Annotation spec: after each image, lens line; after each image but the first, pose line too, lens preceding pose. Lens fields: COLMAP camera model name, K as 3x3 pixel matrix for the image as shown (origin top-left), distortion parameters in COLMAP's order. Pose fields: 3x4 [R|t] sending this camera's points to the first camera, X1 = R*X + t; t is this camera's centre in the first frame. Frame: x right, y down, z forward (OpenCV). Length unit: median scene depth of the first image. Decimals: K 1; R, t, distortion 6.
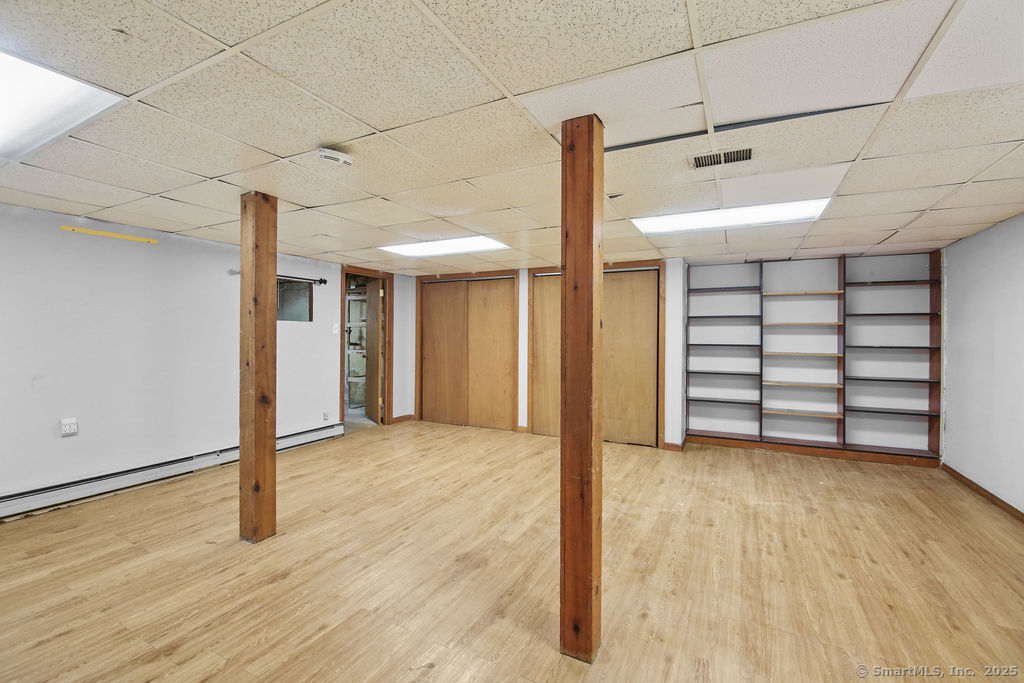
lens RADIAL K [[444.3, 0, 517.4], [0, 444.3, 335.4], [0, 0, 1]] dist [0.002028, -0.002750]
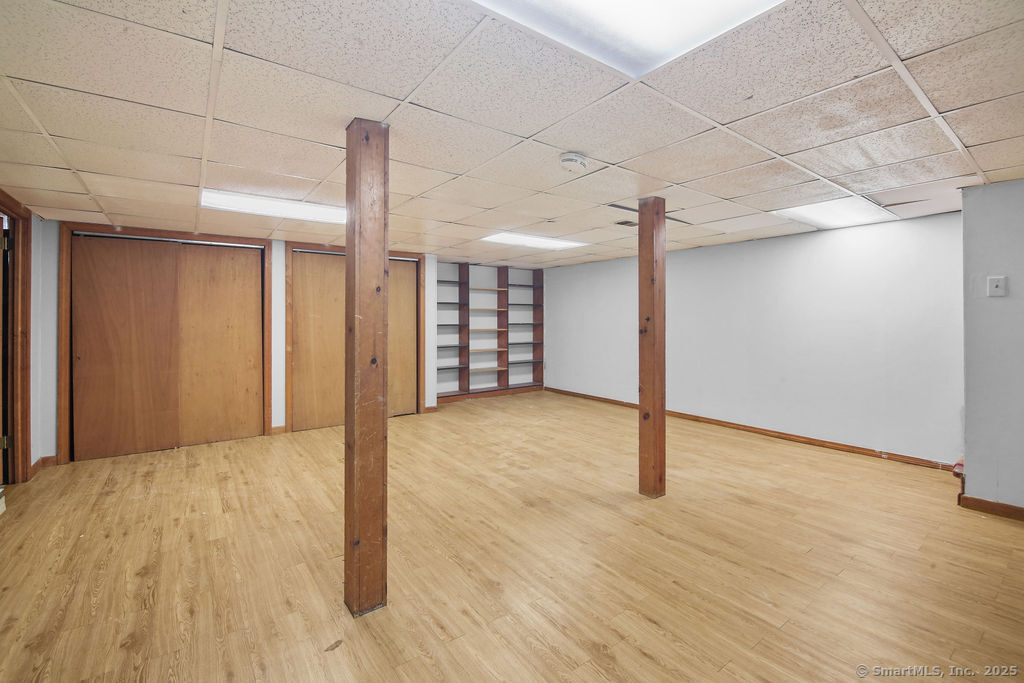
lens RADIAL K [[444.3, 0, 498.7], [0, 444.3, 316.7], [0, 0, 1]] dist [0.002028, -0.002750]
pose [[0.455106, -0.003155, 0.890432, -0.847054], [0.007317, 0.999973, -0.000196, -0.001554], [-0.890407, 0.006604, 0.455116, 0.367768]]
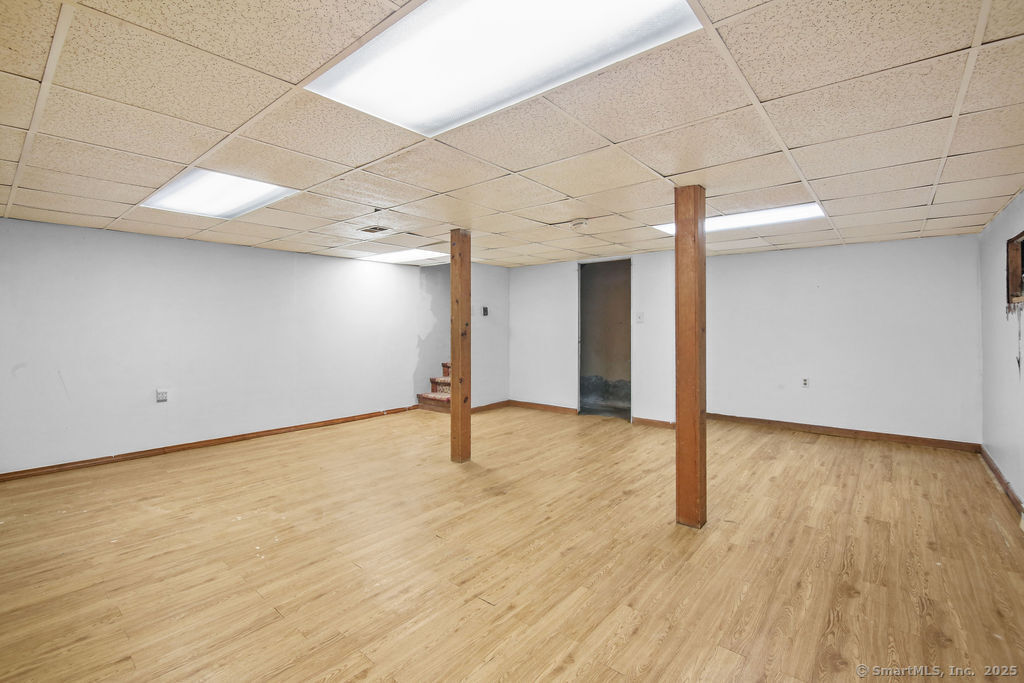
lens RADIAL K [[444.3, 0, 518.3], [0, 444.3, 335.9], [0, 0, 1]] dist [0.002028, -0.002750]
pose [[-0.976375, -0.008758, 0.215904, -0.313823], [-0.002474, 0.999566, 0.029358, 0.000035], [-0.216068, 0.028130, -0.975973, 1.562301]]
